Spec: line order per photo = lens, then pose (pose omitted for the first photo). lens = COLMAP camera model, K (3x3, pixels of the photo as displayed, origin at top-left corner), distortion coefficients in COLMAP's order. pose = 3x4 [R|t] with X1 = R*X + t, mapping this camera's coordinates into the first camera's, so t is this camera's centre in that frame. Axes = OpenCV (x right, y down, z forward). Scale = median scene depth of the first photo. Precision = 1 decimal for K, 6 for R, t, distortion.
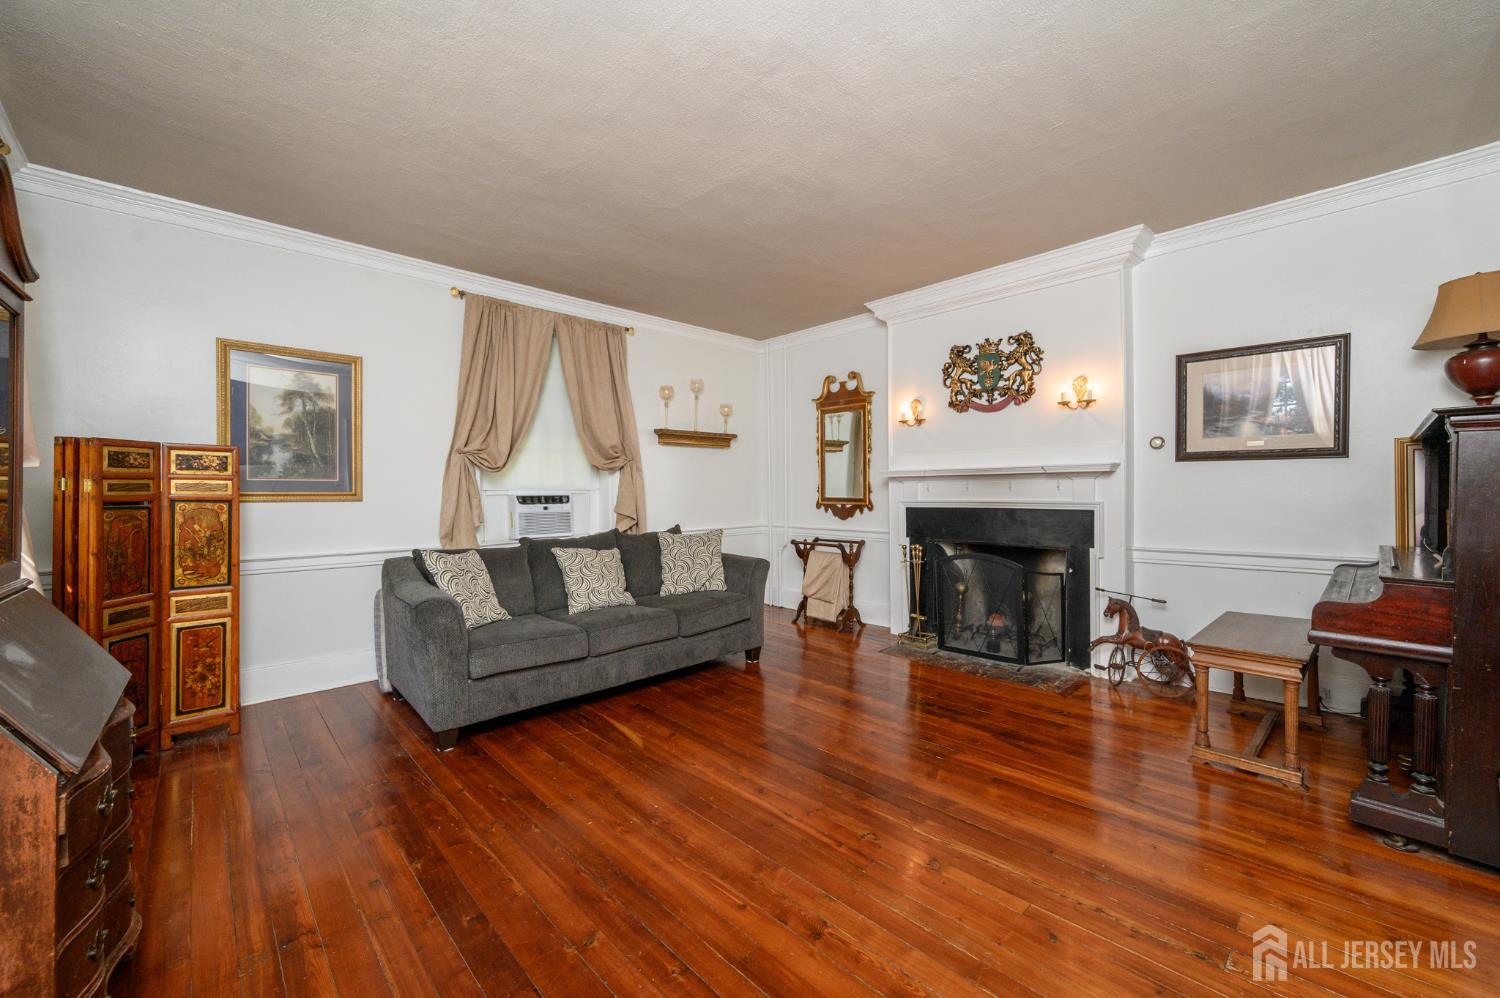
lens RADIAL K [[588.3, 0, 750.4], [0, 588.3, 494.1], [0, 0, 1]] dist [-0.000044, 0.000009]
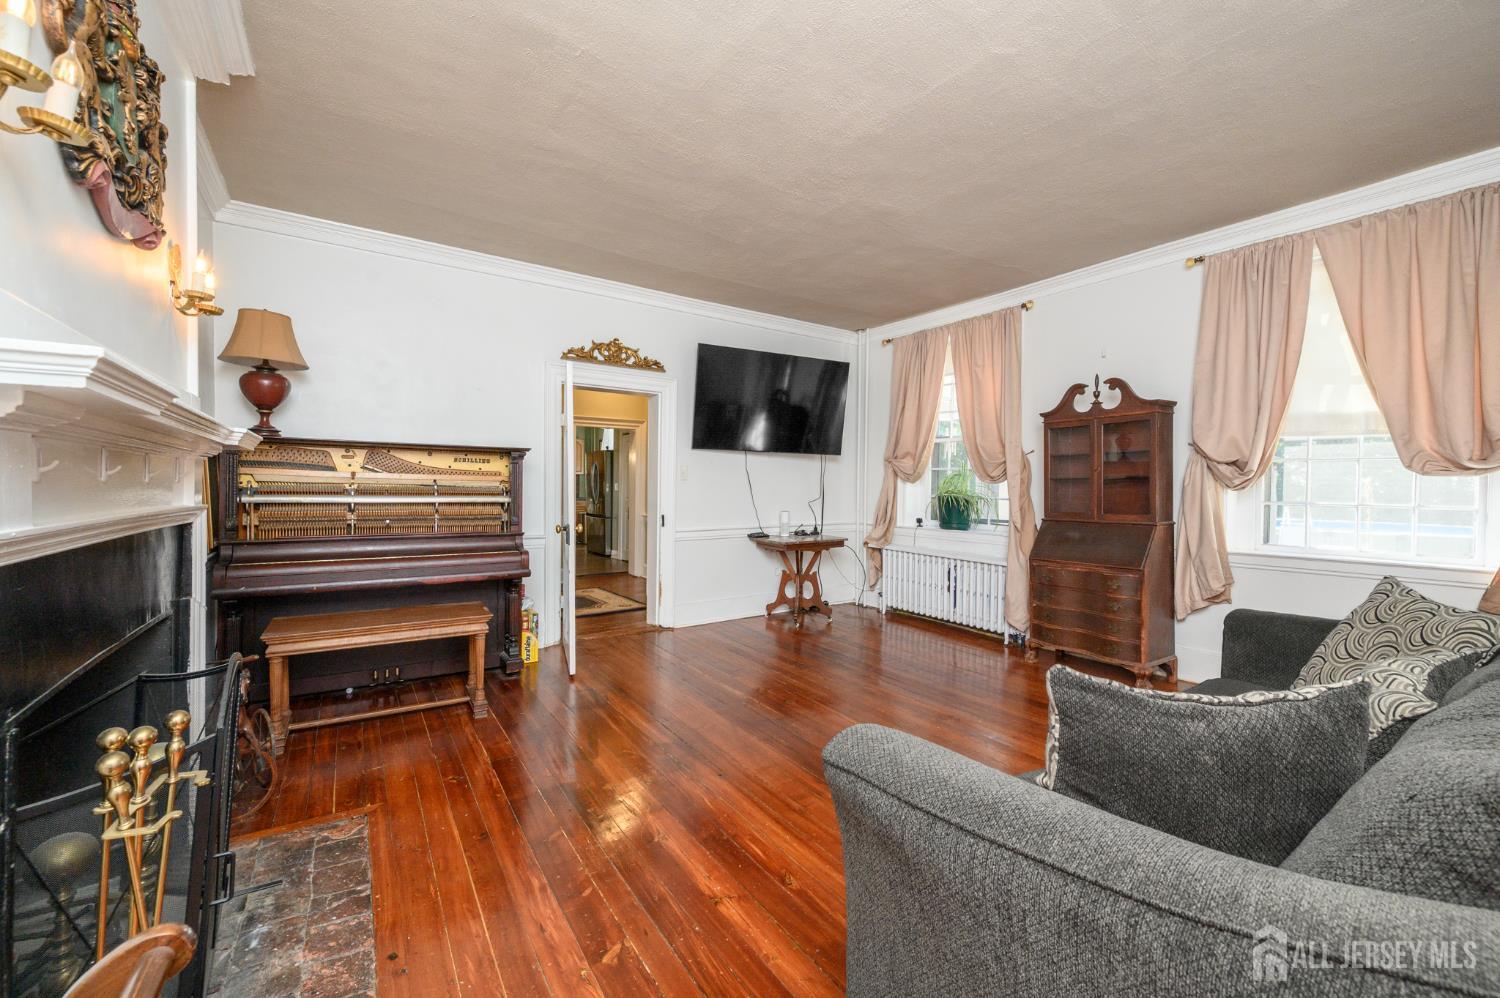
lens RADIAL K [[588.3, 0, 749.4], [0, 588.3, 488.8], [0, 0, 1]] dist [-0.000044, 0.000009]
pose [[-0.984591, -0.004903, 0.174806, 0.027209], [-0.004932, 0.999988, 0.000269, -0.008174], [-0.174805, -0.000597, -0.984603, 2.010396]]
